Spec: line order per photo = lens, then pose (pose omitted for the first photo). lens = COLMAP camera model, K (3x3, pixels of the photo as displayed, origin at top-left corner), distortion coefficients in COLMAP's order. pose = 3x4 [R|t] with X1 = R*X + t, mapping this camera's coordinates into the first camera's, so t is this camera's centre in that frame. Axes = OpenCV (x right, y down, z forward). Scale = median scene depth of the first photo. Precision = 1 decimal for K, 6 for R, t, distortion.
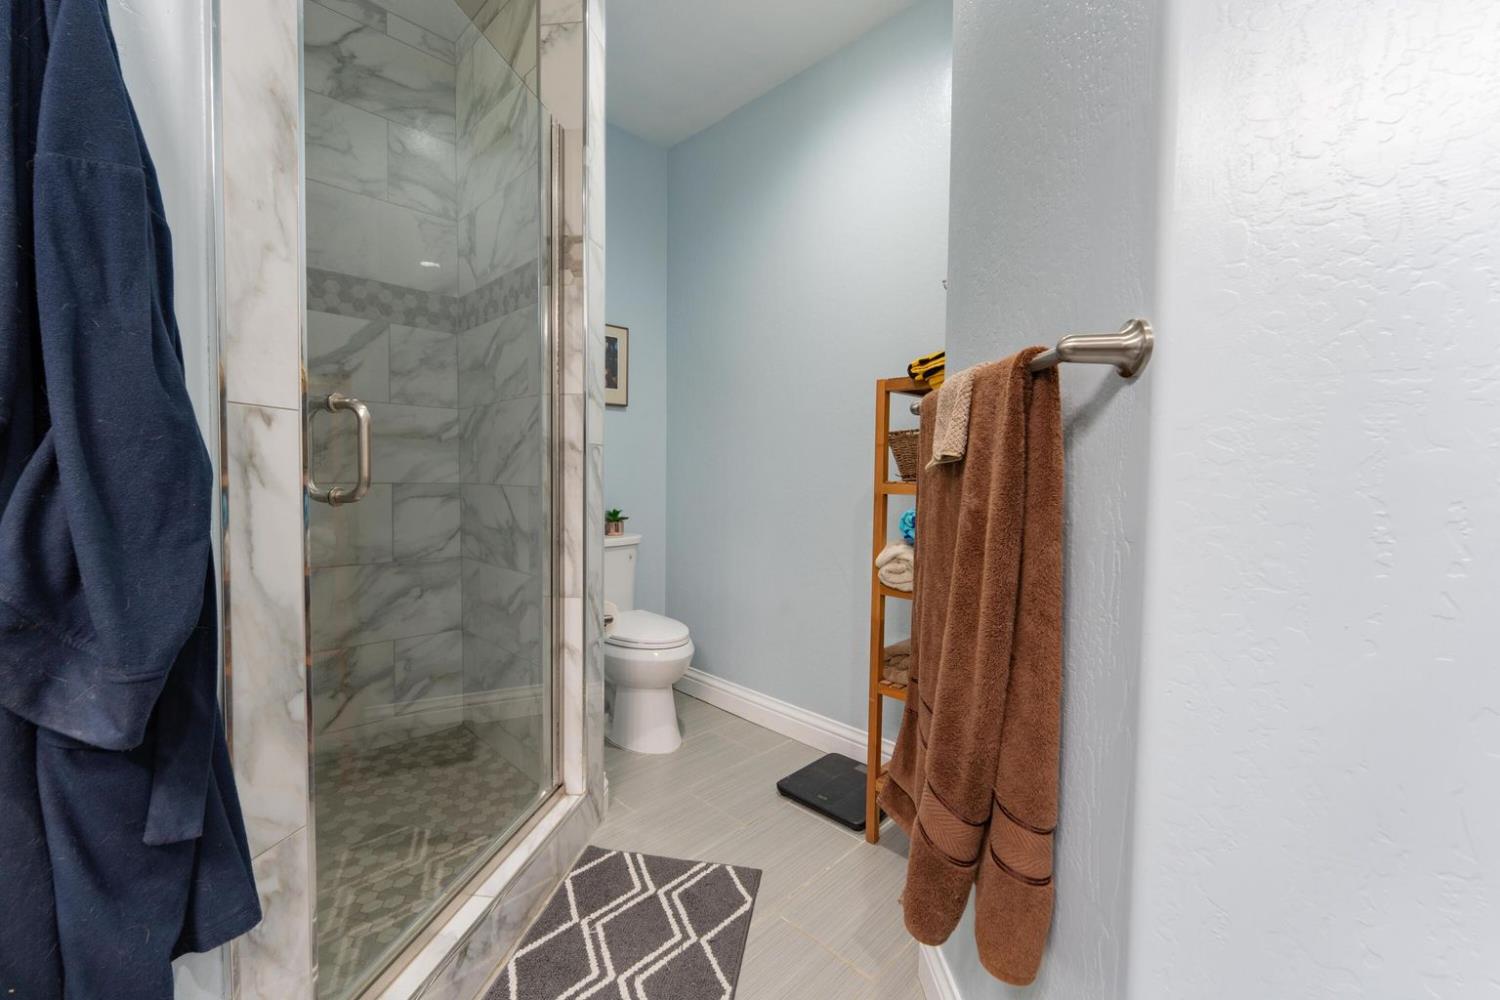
lens RADIAL K [[607.5, 0, 740.5], [0, 607.5, 499.0], [0, 0, 1]] dist [-0.001043, -0.000753]
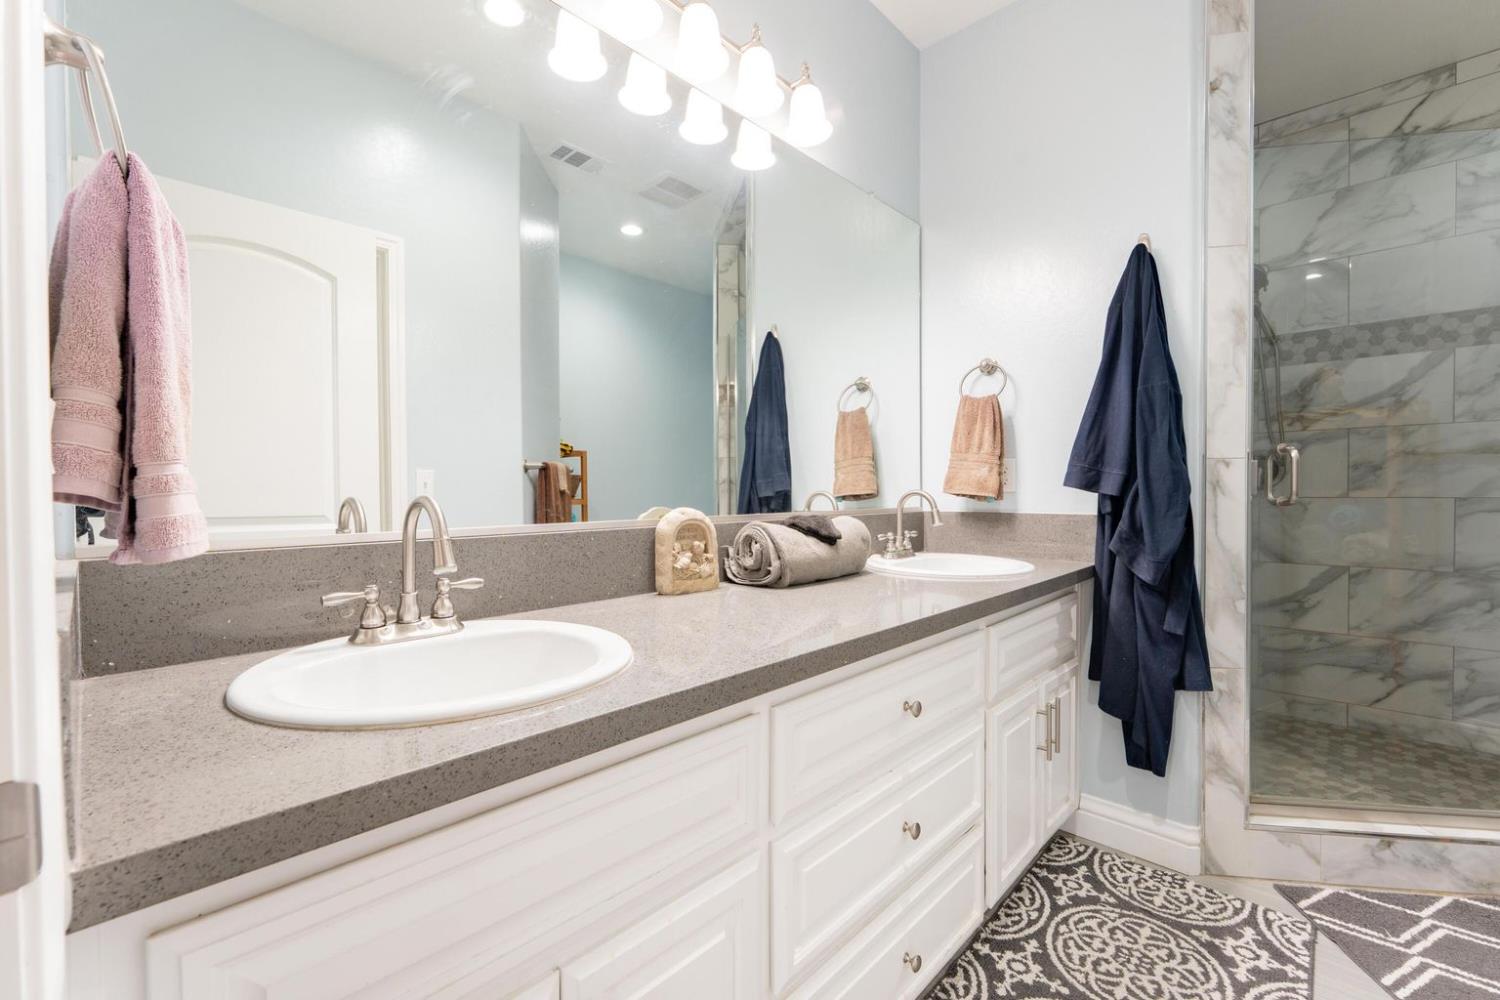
lens RADIAL K [[607.5, 0, 751.4], [0, 607.5, 500.3], [0, 0, 1]] dist [-0.001043, -0.000753]
pose [[0.016790, 0.003621, -0.999852, 1.082058], [-0.032395, 0.999470, 0.003075, 0.034928], [0.999334, 0.032338, 0.016898, -0.572755]]
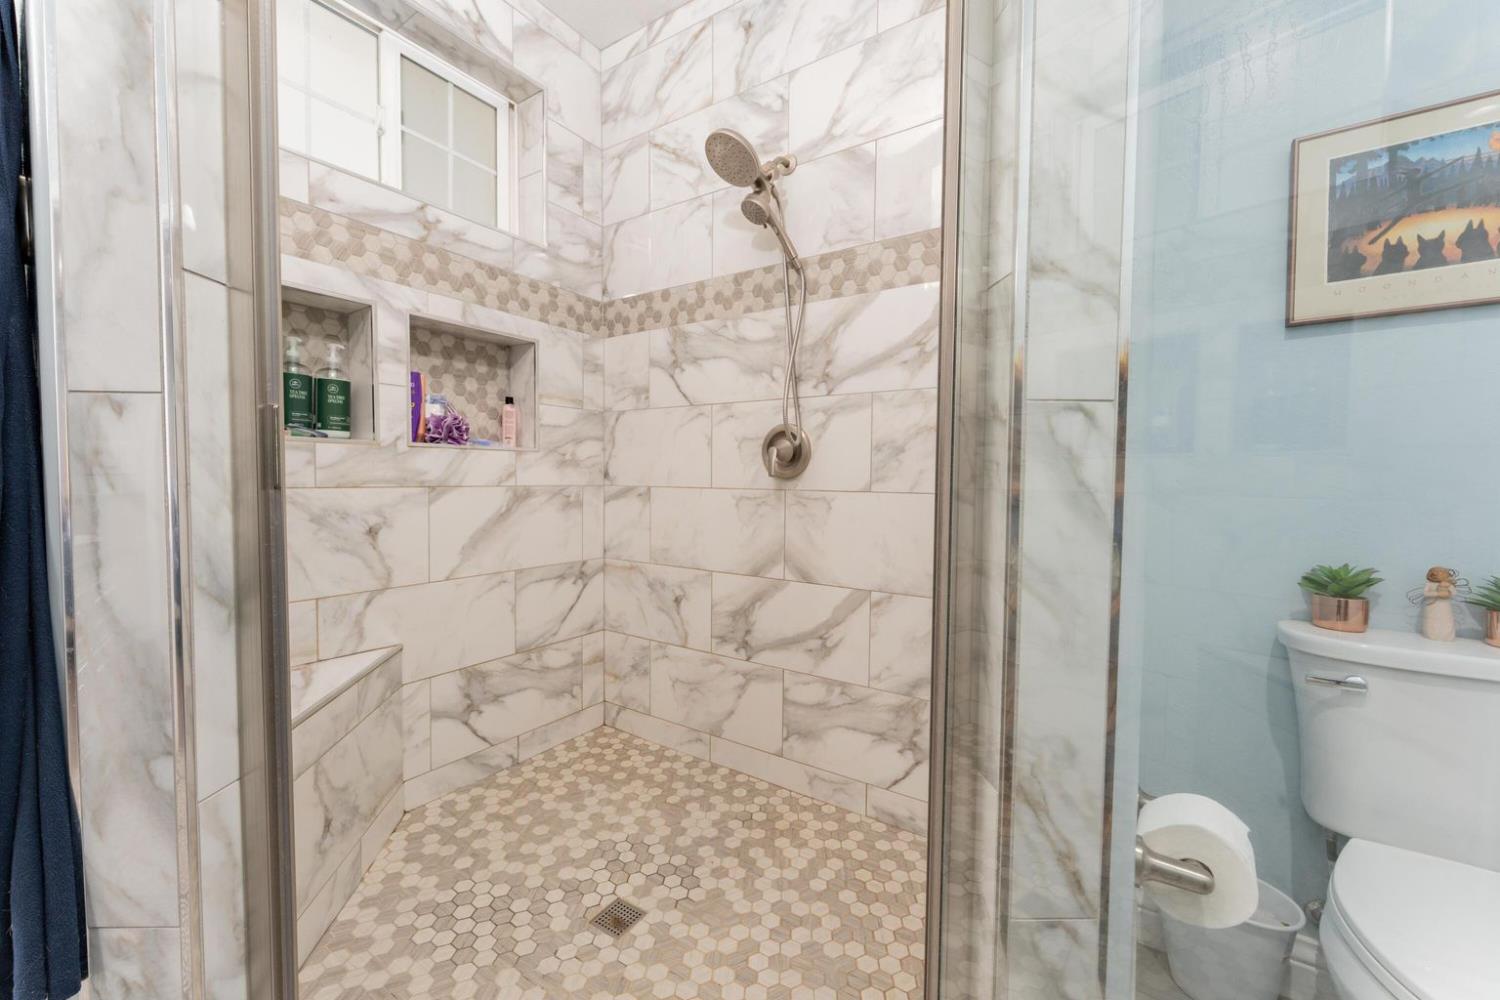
lens RADIAL K [[586.0, 0, 734.7], [0, 586.0, 497.7], [0, 0, 1]] dist [-0.001157, -0.000323]
pose [[0.194819, 0.028550, -0.980424, 0.125330], [-0.047542, 0.998676, 0.019634, -0.053825], [0.979686, 0.042786, 0.195919, 1.360696]]
